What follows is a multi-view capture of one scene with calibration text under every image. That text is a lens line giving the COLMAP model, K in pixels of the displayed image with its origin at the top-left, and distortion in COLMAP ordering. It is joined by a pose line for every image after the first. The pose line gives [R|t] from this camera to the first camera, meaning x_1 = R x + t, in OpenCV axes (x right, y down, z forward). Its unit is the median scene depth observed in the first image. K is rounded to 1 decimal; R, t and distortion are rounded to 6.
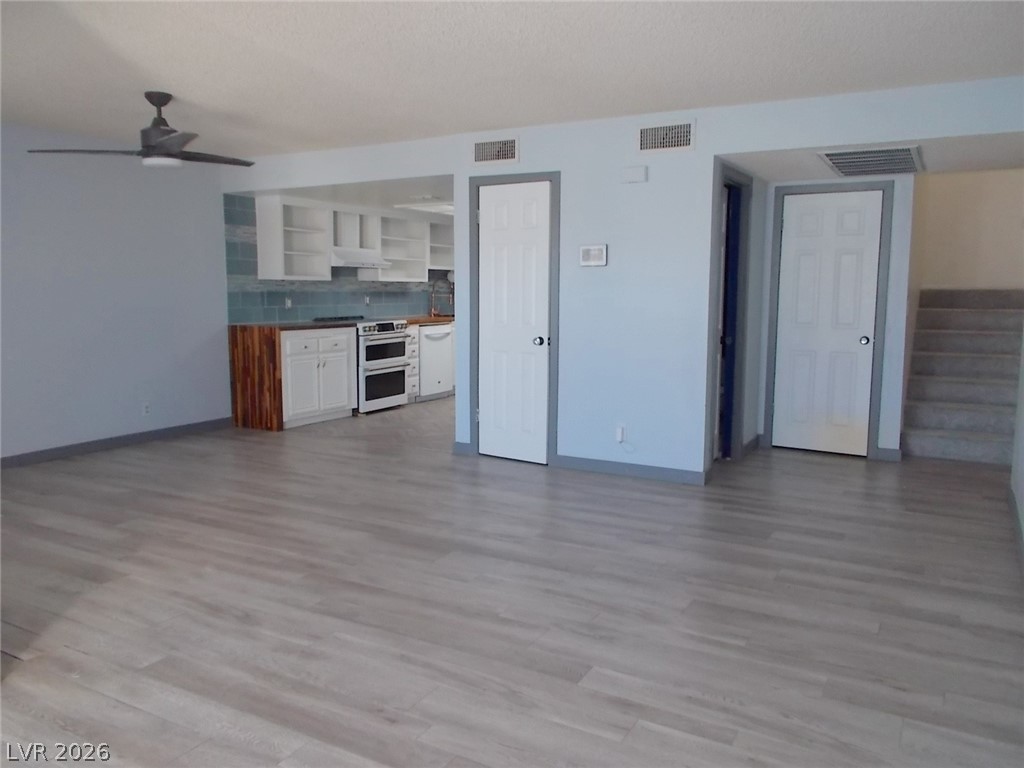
lens RADIAL K [[779.1, 0, 511.3], [0, 779.1, 385.0], [0, 0, 1]] dist [-0.009464, -0.001052]
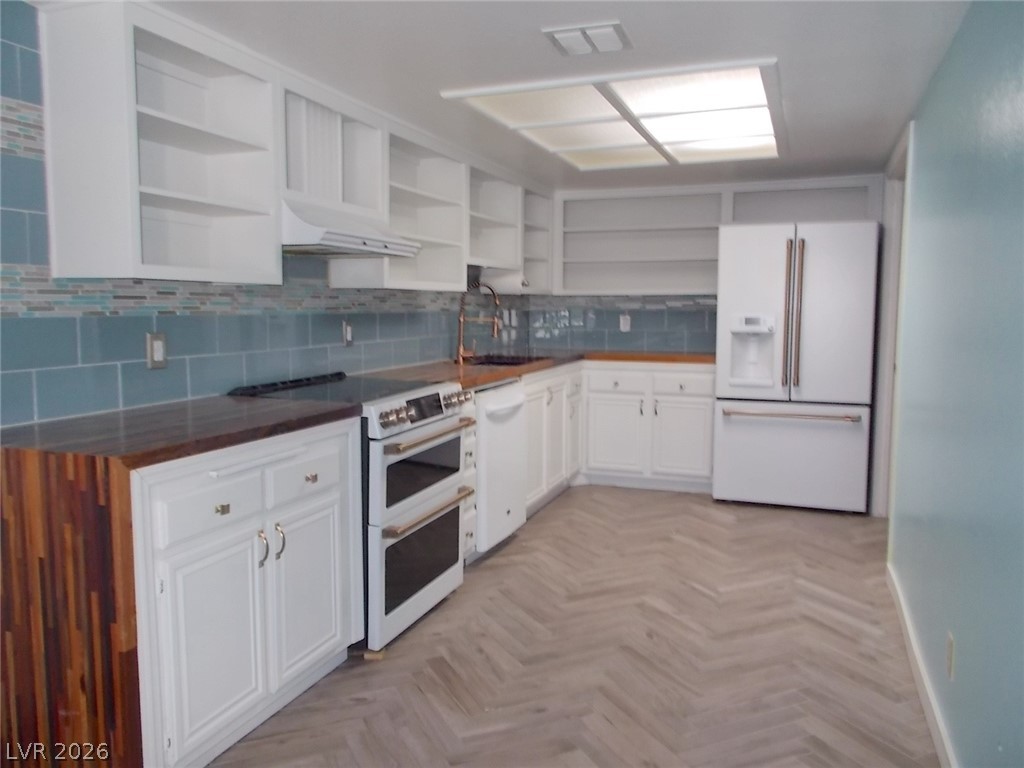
lens RADIAL K [[779.1, 0, 514.4], [0, 779.1, 381.1], [0, 0, 1]] dist [-0.009464, -0.001052]
pose [[0.986577, -0.021142, 0.161923, -0.186301], [0.025485, 0.999368, -0.024790, -0.078837], [-0.161297, 0.028583, 0.986492, 0.638068]]
